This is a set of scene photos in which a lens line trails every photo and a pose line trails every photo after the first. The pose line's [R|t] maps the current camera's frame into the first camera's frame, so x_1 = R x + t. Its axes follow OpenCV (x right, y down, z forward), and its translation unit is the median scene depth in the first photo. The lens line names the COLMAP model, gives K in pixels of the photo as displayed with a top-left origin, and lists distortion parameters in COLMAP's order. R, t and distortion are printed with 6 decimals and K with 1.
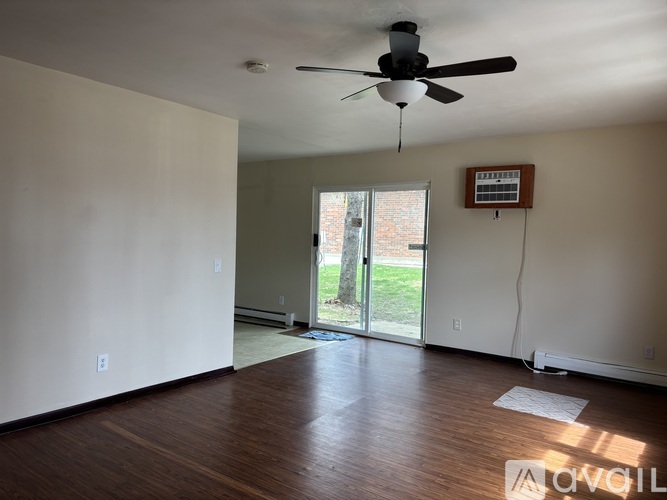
lens RADIAL K [[502.6, 0, 331.6], [0, 502.6, 251.3], [0, 0, 1]] dist [0.042214, -0.029673]
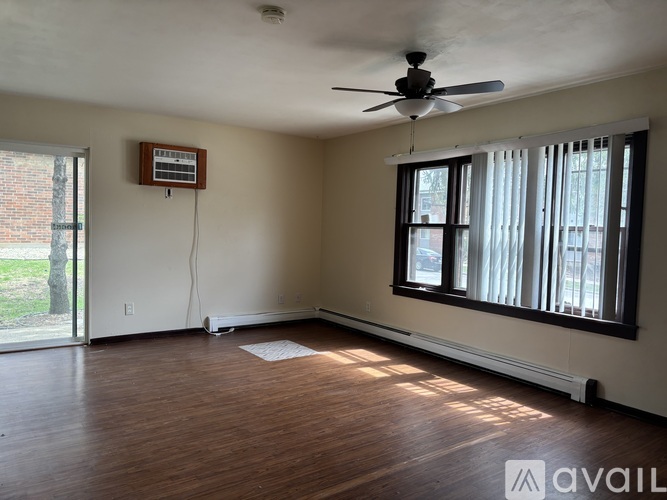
lens RADIAL K [[502.6, 0, 331.6], [0, 502.6, 249.1], [0, 0, 1]] dist [0.042214, -0.029673]
pose [[0.314129, -0.065799, 0.947097, -0.564091], [0.014821, 0.997814, 0.064407, -0.022033], [-0.949265, -0.006196, 0.314417, 0.388693]]
